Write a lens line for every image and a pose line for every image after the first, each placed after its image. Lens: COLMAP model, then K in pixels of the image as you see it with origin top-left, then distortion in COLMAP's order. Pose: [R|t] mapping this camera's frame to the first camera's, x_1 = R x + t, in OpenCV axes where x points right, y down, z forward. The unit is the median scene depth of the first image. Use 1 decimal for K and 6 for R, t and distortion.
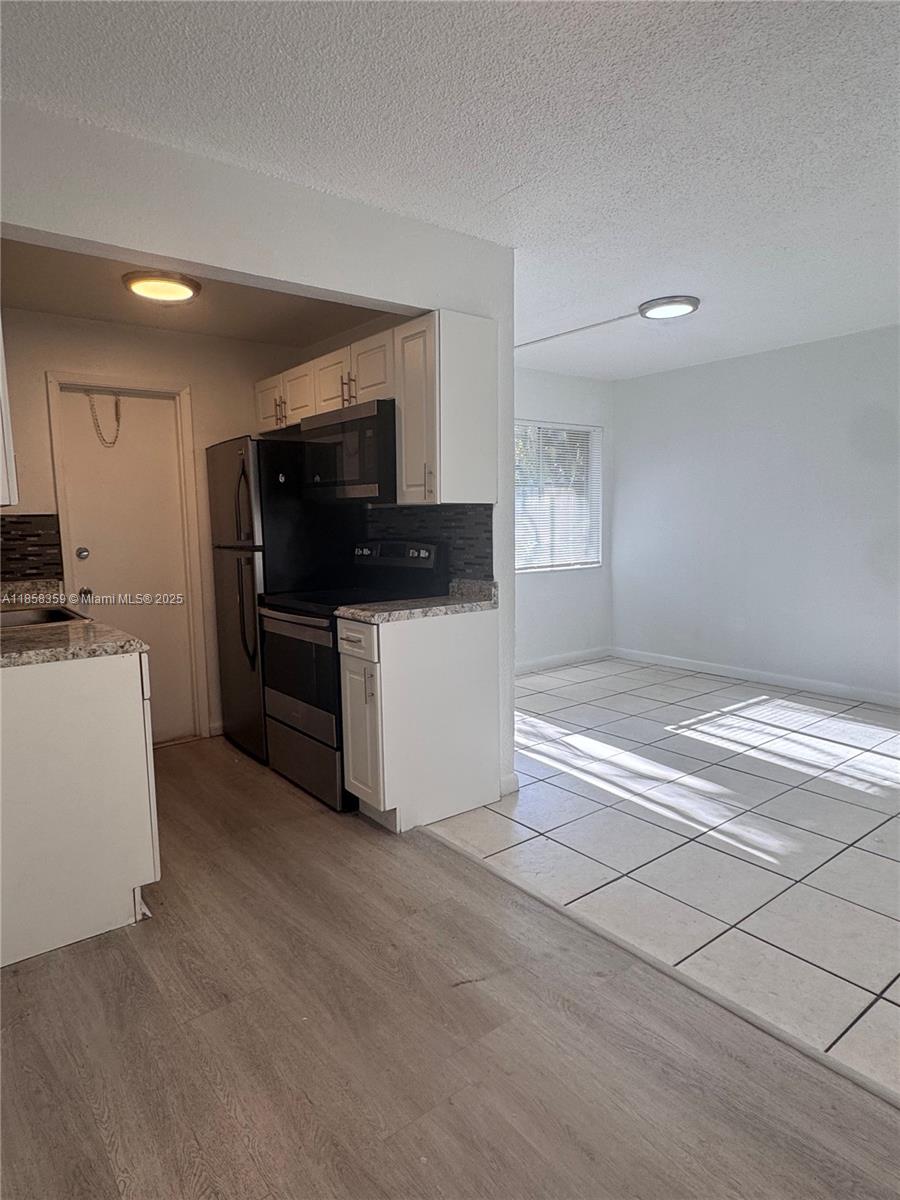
lens RADIAL K [[701.2, 0, 446.0], [0, 701.2, 599.6], [0, 0, 1]] dist [-0.006102, -0.000229]
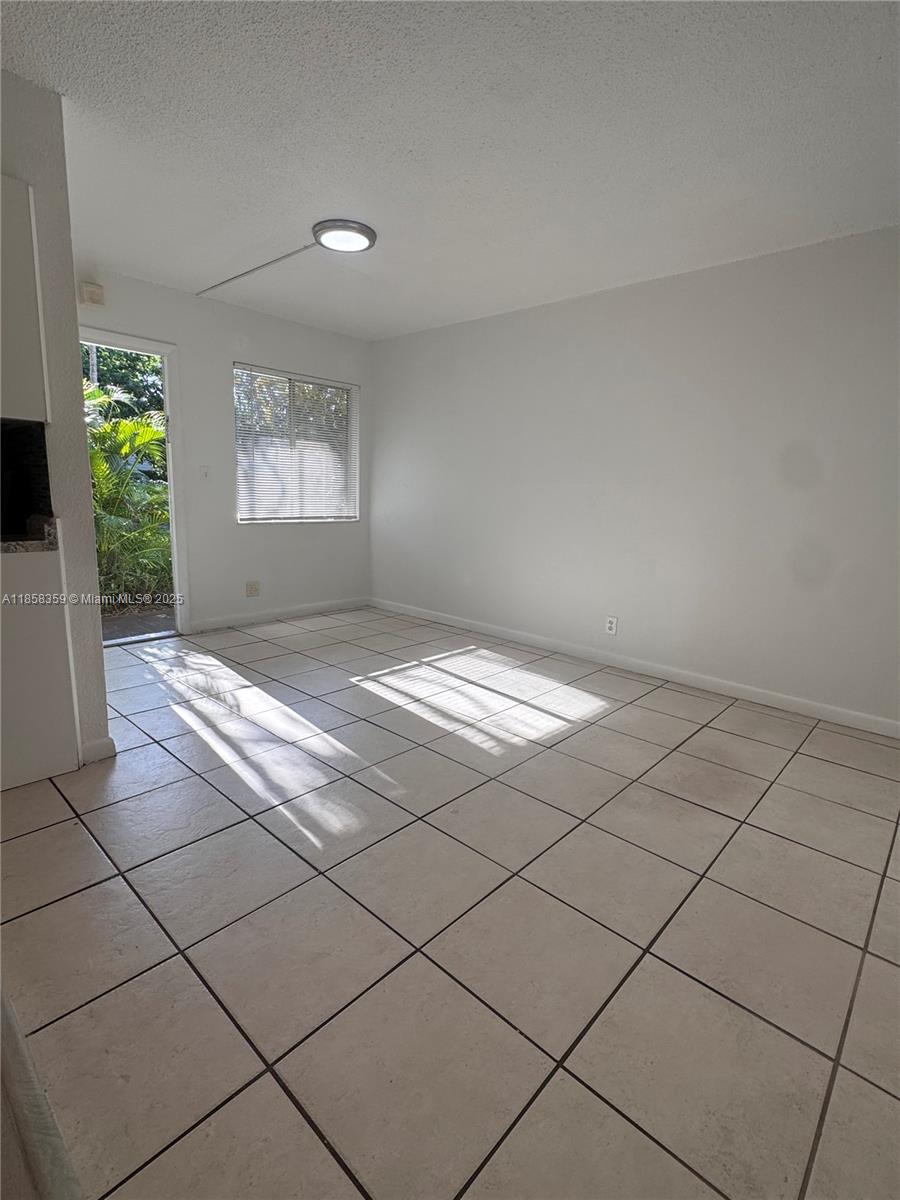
lens RADIAL K [[574.7, 0, 448.6], [0, 574.7, 600.6], [0, 0, 1]] dist [-0.006476, -0.000819]
pose [[0.983386, 0.019327, 0.180494, 0.300355], [-0.033308, 0.996646, 0.074751, 0.003811], [-0.178444, -0.079521, 0.980731, 0.173536]]
